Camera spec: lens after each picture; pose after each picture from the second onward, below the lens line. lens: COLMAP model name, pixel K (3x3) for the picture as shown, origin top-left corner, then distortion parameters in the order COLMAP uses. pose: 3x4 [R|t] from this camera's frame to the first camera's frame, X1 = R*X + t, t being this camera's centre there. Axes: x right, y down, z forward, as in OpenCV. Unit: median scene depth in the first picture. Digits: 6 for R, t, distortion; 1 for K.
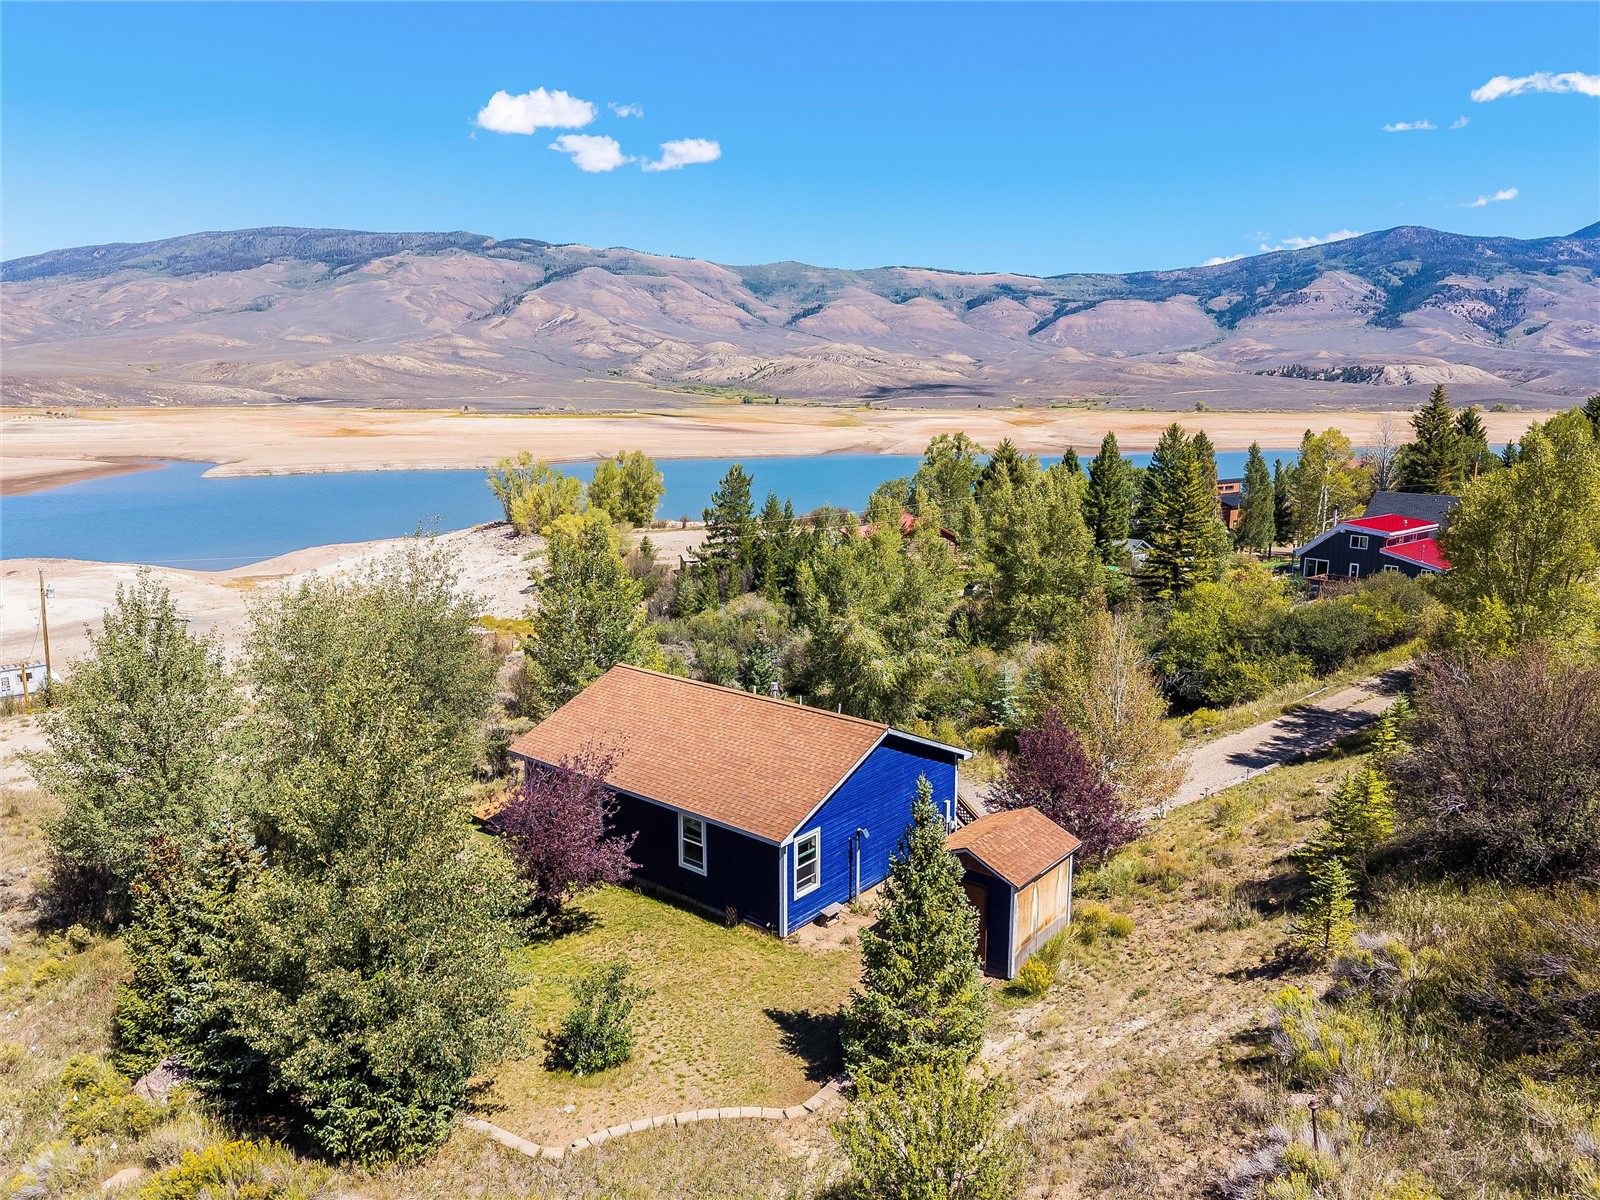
lens RADIAL K [[1118.5, 0, 773.9], [0, 1118.5, 599.1], [0, 0, 1]] dist [0.018346, -0.012239]
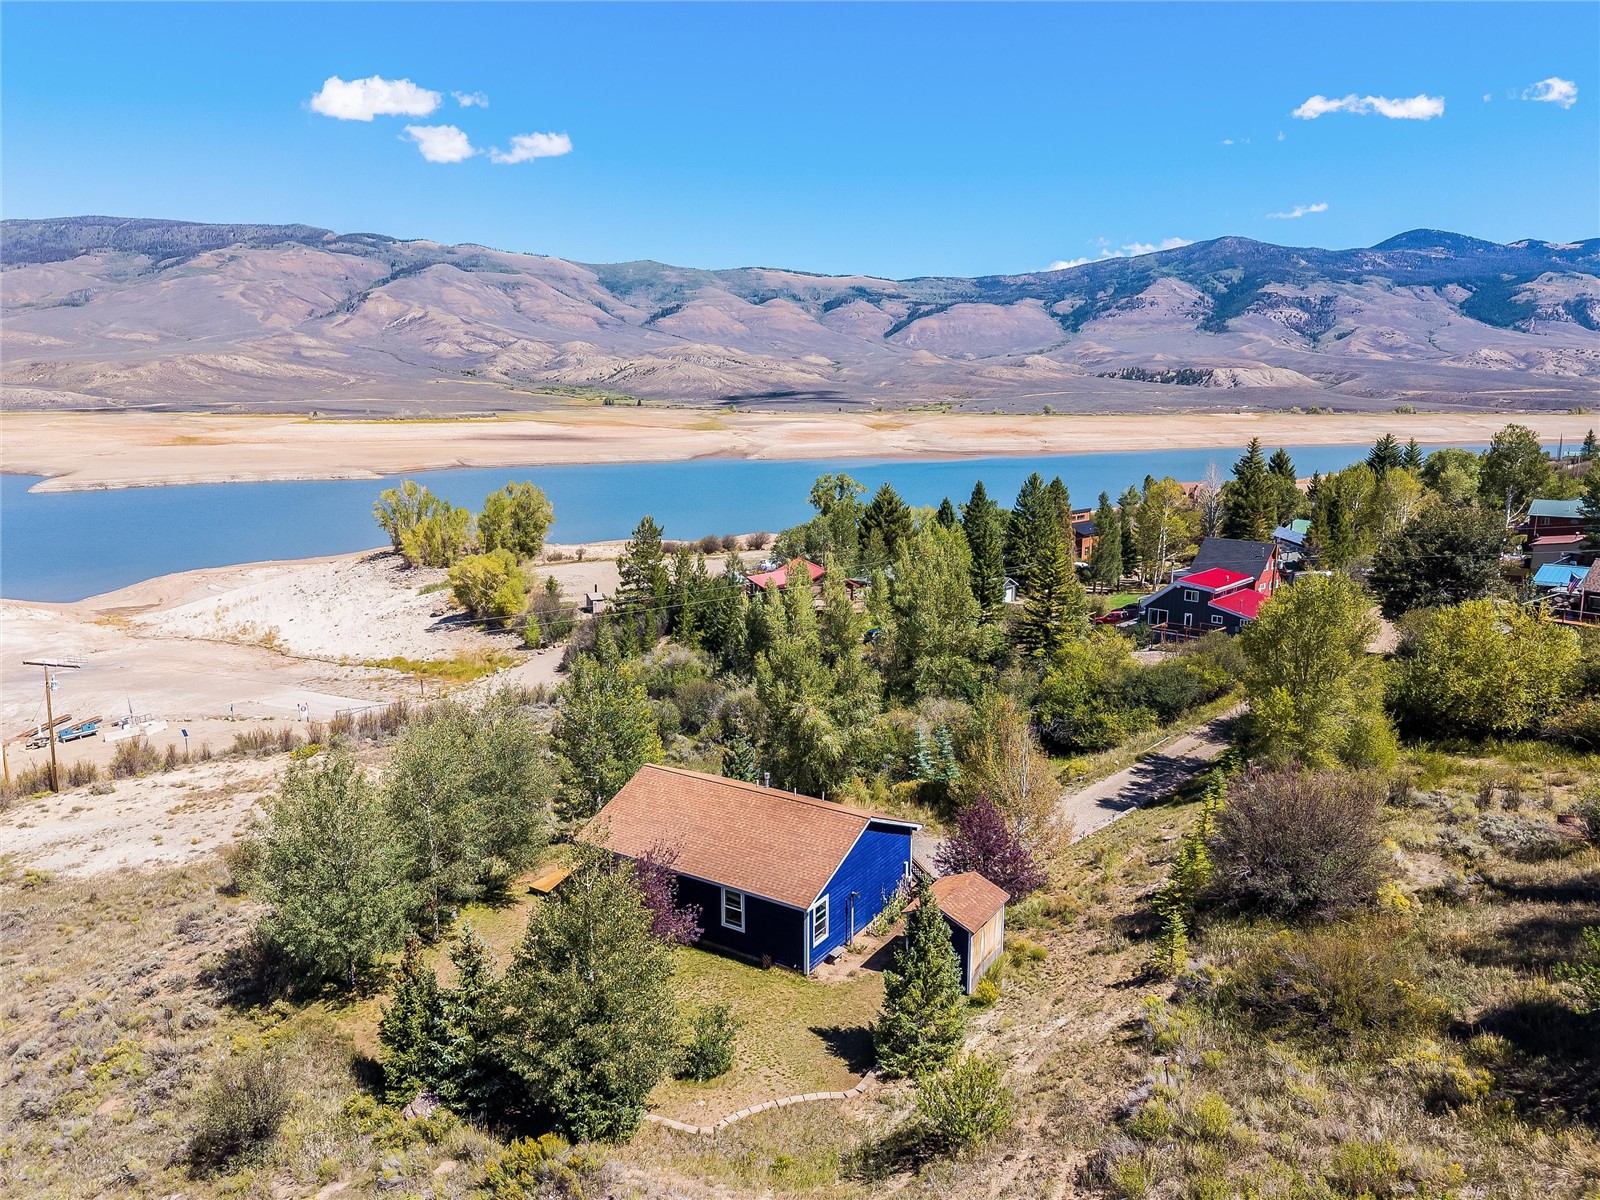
lens RADIAL K [[1118.5, 0, 773.9], [0, 1118.5, 599.1], [0, 0, 1]] dist [0.018346, -0.012239]
pose [[0.992533, -0.026689, 0.119022, -0.120027], [0.026692, 0.999642, 0.001571, -0.110918], [-0.119021, 0.001617, 0.992890, -0.253264]]
